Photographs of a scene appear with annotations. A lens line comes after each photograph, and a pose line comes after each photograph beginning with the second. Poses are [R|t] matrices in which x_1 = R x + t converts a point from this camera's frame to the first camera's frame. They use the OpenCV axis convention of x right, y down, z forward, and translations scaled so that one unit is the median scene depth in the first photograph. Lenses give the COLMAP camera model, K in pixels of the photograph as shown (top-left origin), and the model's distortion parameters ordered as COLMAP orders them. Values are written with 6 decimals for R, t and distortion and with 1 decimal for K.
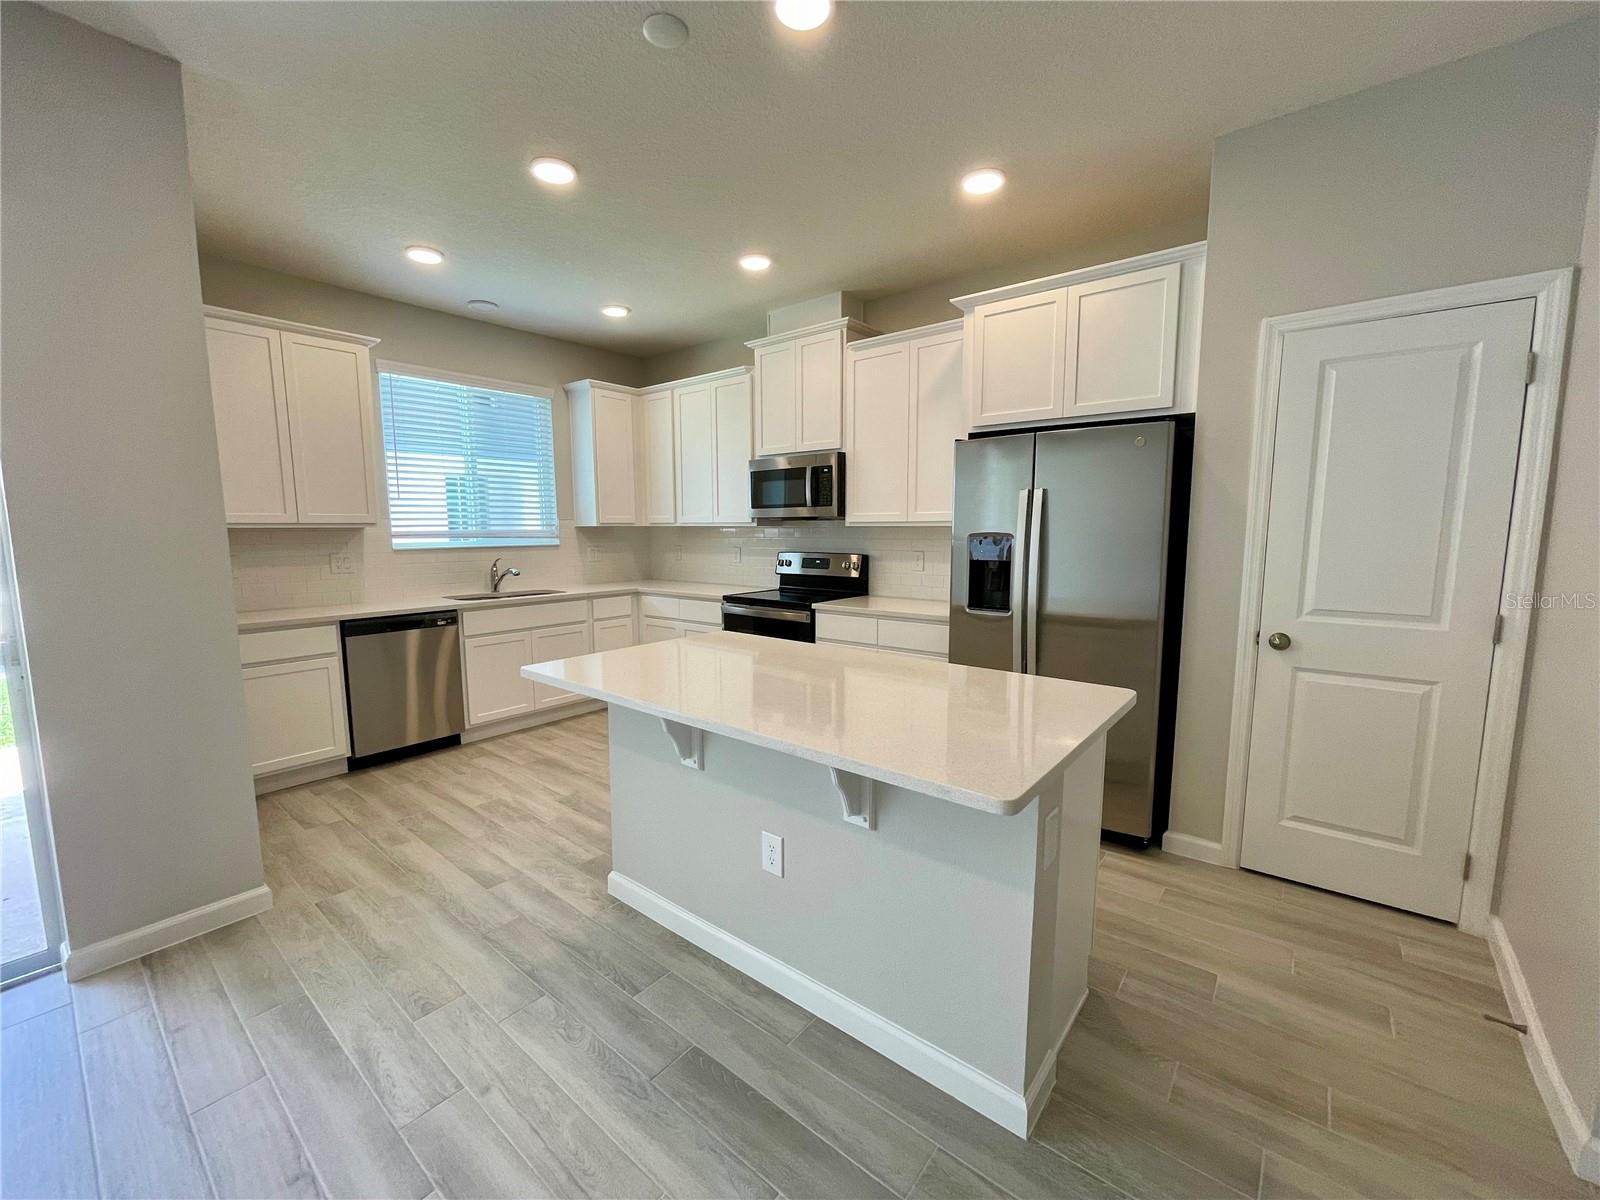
lens RADIAL K [[642.1, 0, 791.3], [0, 642.1, 598.4], [0, 0, 1]] dist [-0.001848, -0.000085]
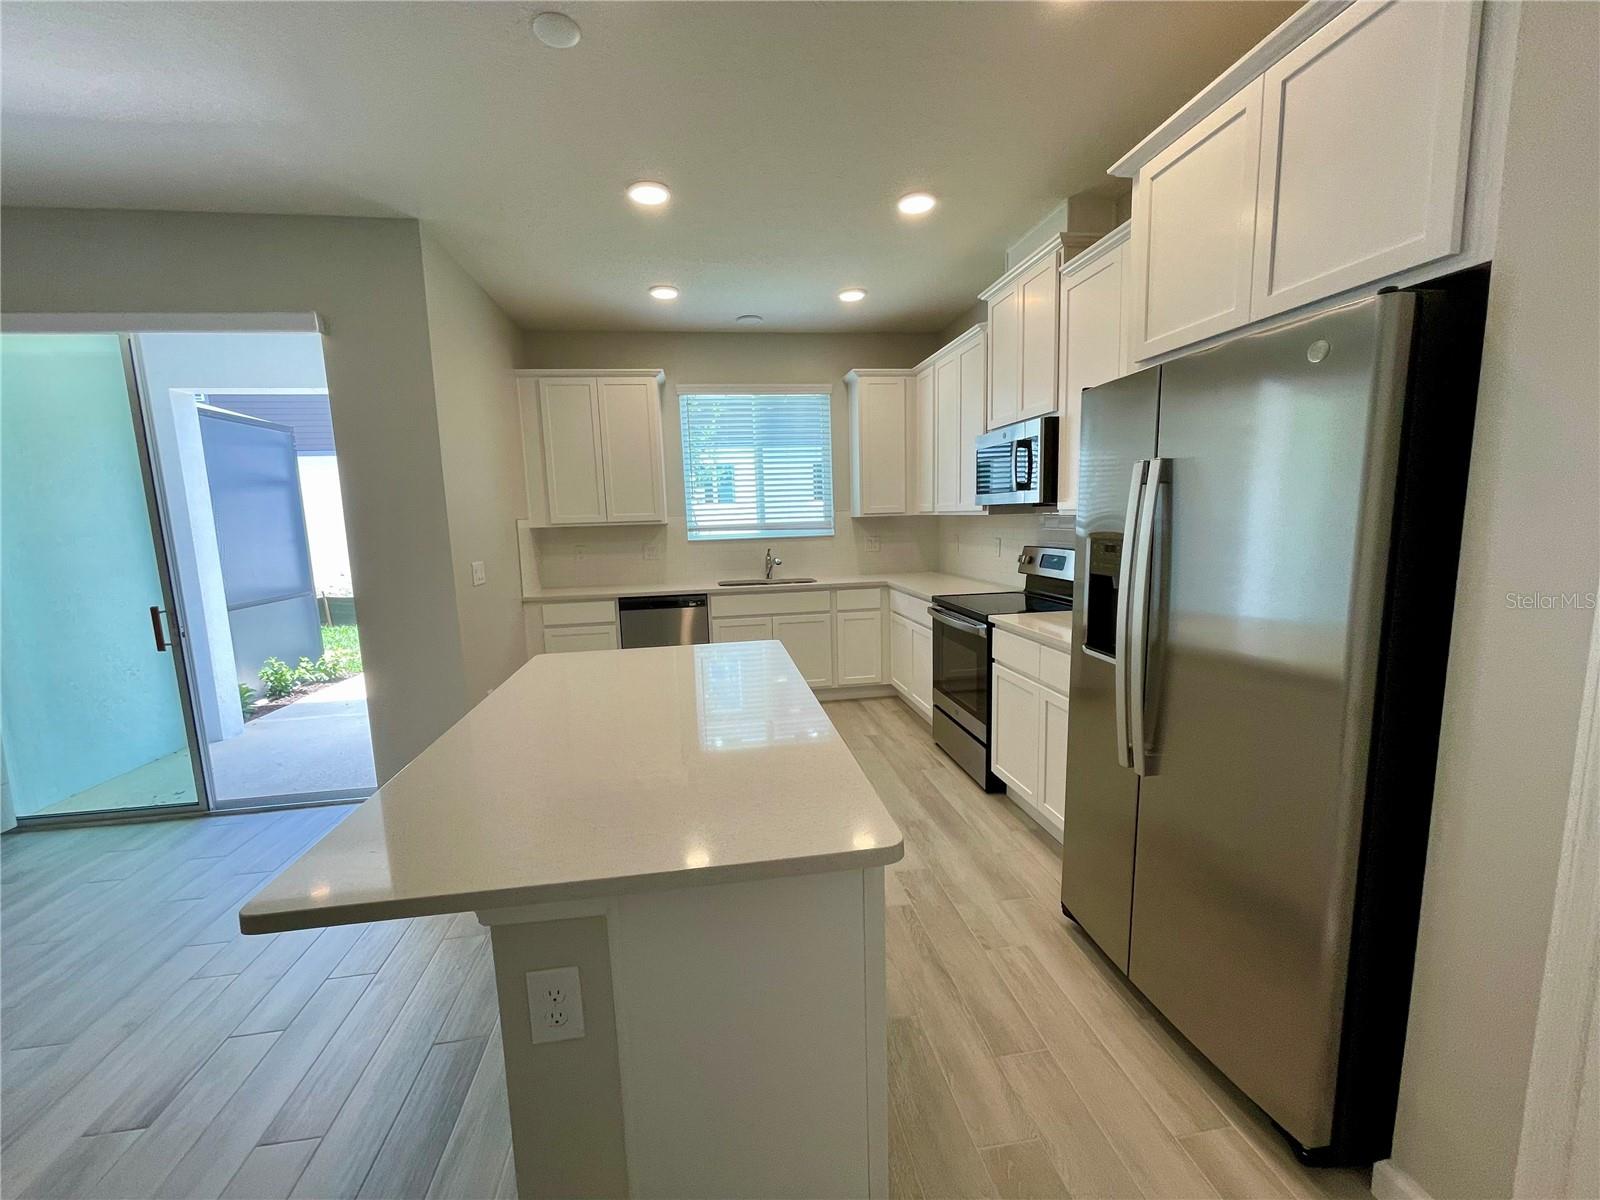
lens RADIAL K [[642.1, 0, 799.2], [0, 642.1, 601.3], [0, 0, 1]] dist [-0.001848, -0.000085]
pose [[0.743452, 0.072108, -0.664891, 0.377141], [-0.046200, 0.997333, 0.056503, -0.042413], [0.667192, -0.011289, 0.744800, 0.243131]]
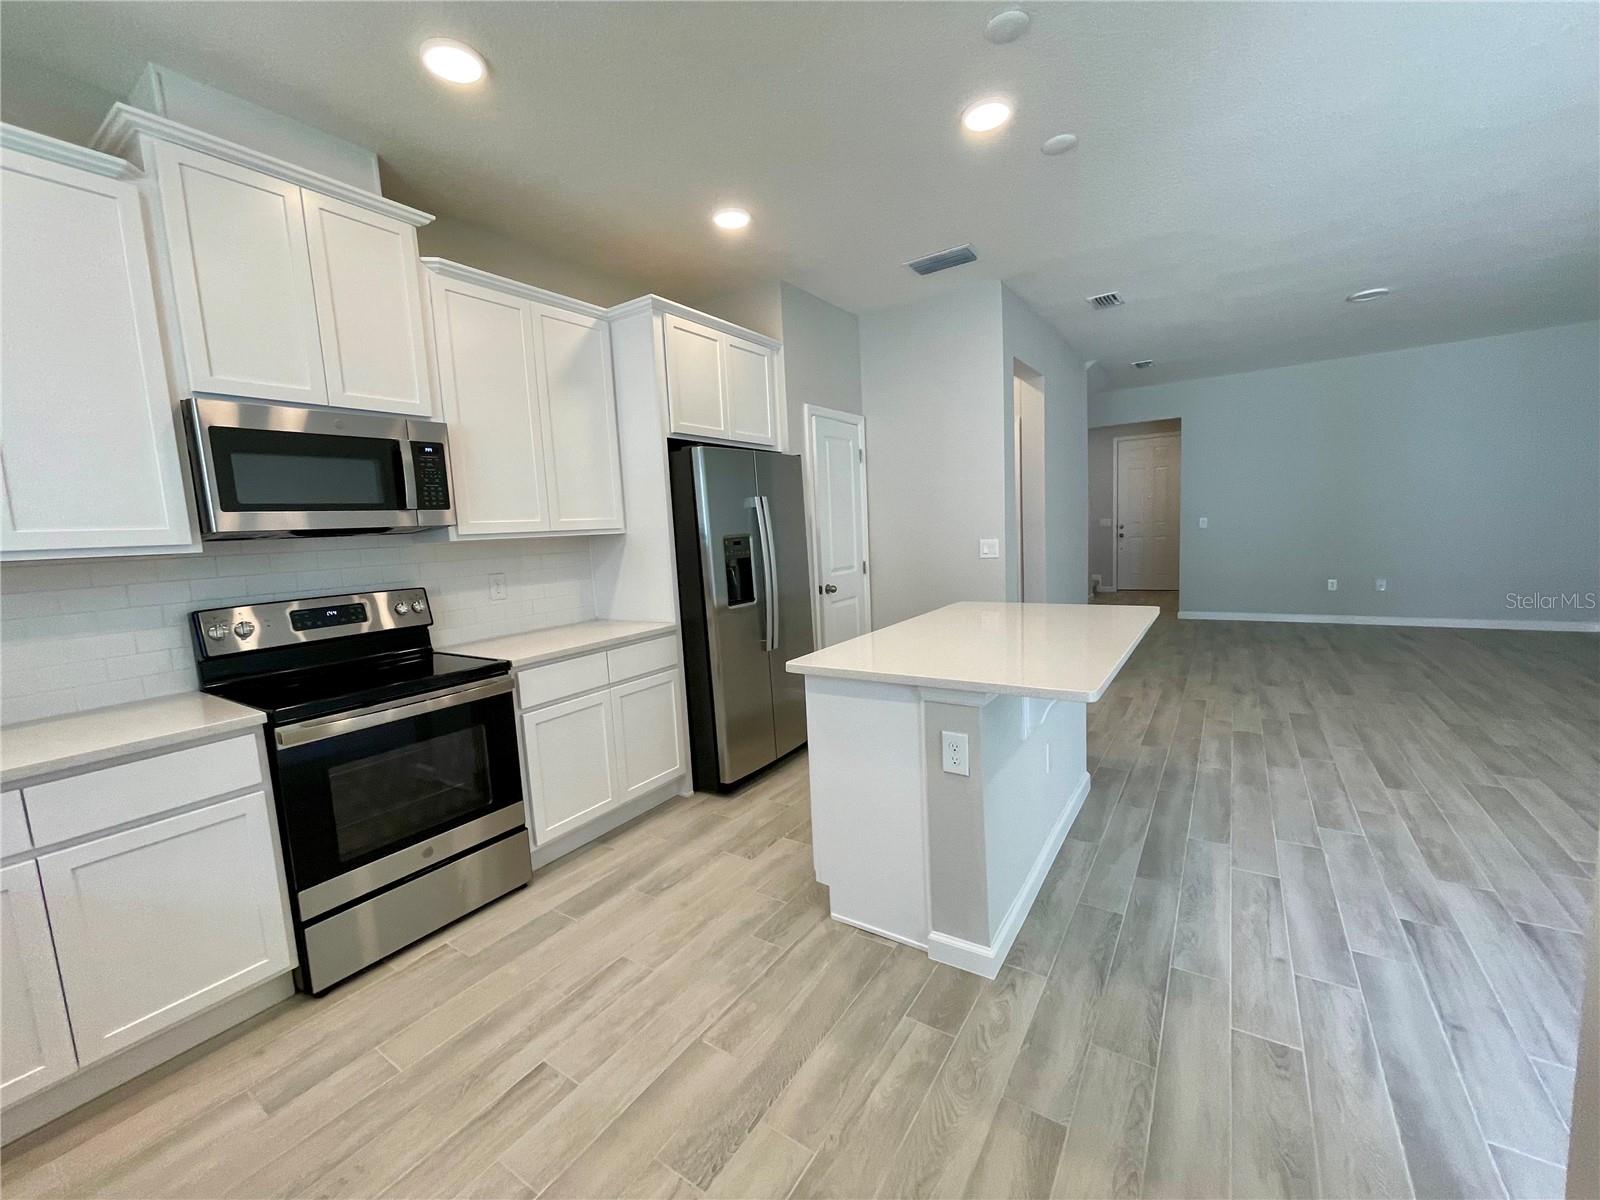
lens RADIAL K [[642.1, 0, 793.5], [0, 642.1, 603.3], [0, 0, 1]] dist [-0.001848, -0.000085]
pose [[-0.088906, -0.107461, 0.990226, -0.604332], [0.163391, 0.979122, 0.120926, -0.076540], [-0.982547, 0.172545, -0.069491, 0.742658]]
